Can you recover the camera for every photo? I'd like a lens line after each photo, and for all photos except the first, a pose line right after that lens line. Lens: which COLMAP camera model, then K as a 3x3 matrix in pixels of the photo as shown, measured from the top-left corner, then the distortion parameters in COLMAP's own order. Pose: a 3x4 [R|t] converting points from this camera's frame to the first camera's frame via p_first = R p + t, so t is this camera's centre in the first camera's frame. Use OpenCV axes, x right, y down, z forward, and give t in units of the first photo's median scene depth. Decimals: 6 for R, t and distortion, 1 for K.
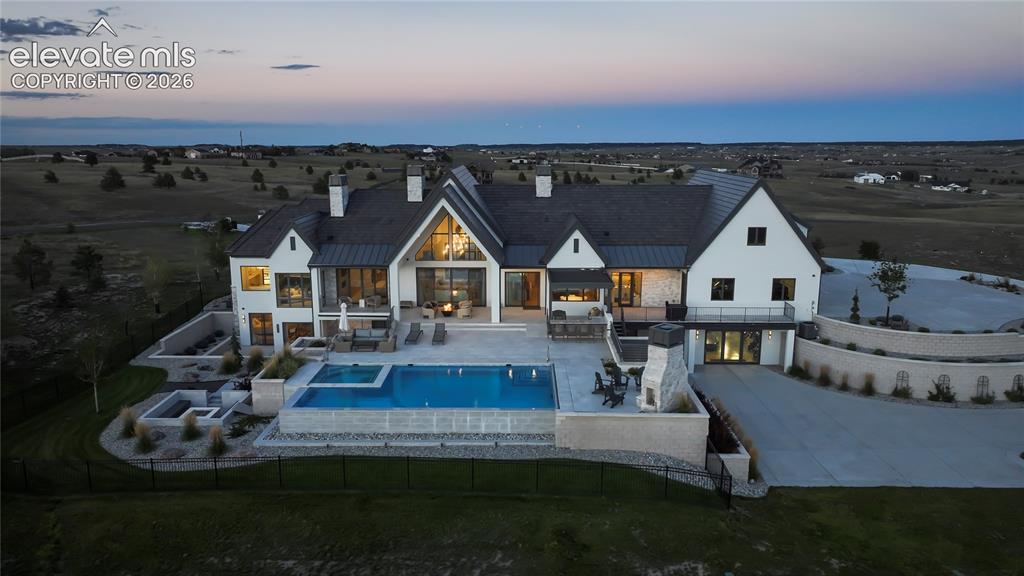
lens RADIAL K [[719.2, 0, 512.0], [0, 719.2, 288.0], [0, 0, 1]] dist [0.000579, 0.005966]
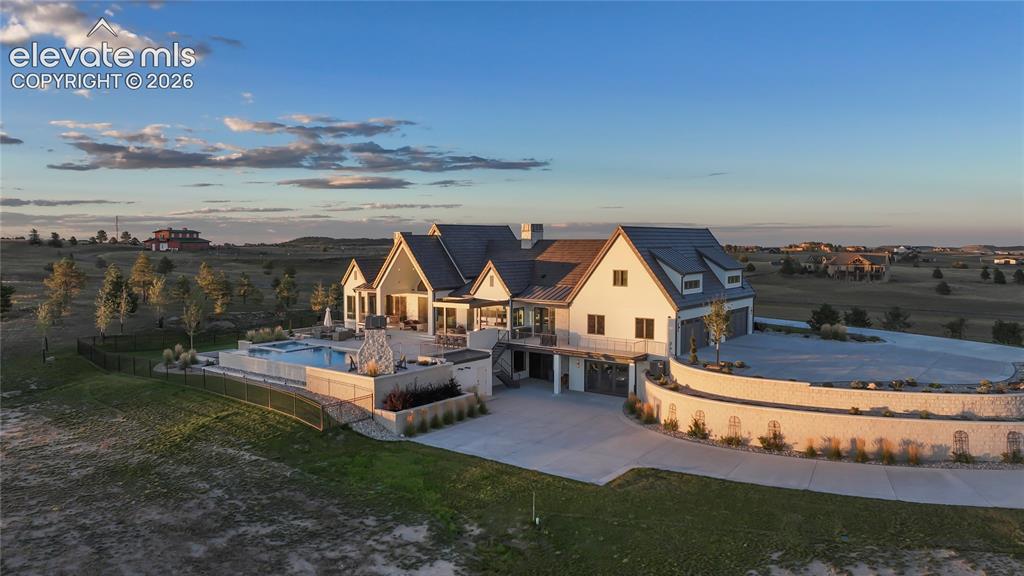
lens RADIAL K [[719.2, 0, 512.0], [0, 719.2, 288.0], [0, 0, 1]] dist [0.000579, 0.005966]
pose [[0.800836, 0.037891, -0.597683, 0.889348], [-0.119615, 0.988008, -0.097636, 0.073463], [0.586816, 0.149683, 0.795765, 0.017684]]
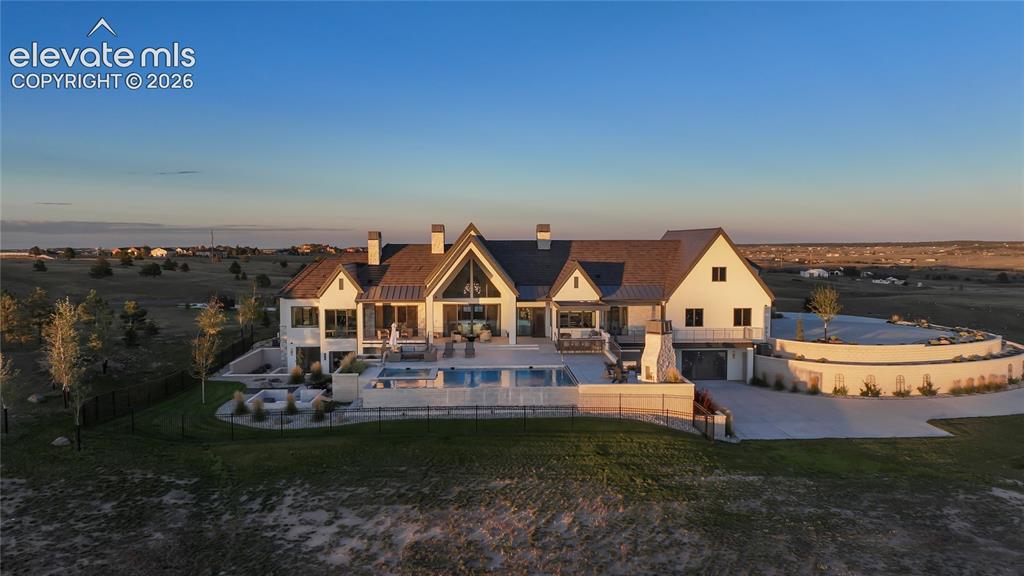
lens RADIAL K [[719.2, 0, 512.0], [0, 719.2, 288.0], [0, 0, 1]] dist [0.000579, 0.005966]
pose [[0.998355, -0.006156, 0.056997, -0.093020], [0.014051, 0.990169, -0.139171, 0.123424], [-0.055580, 0.139743, 0.988627, -0.219078]]
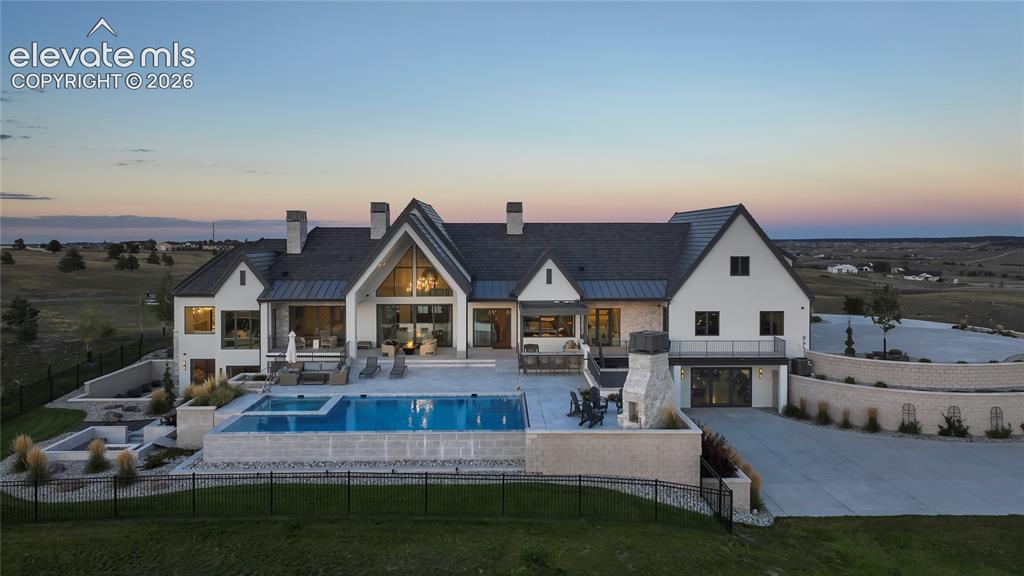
lens RADIAL K [[729.8, 0, 512.9], [0, 729.8, 254.7], [0, 0, 1]] dist [-0.002111, 0.010068]
pose [[0.999445, -0.002025, 0.033238, 0.011334], [0.007933, 0.983888, -0.178610, 0.083611], [-0.032341, 0.178775, 0.983358, 0.067361]]
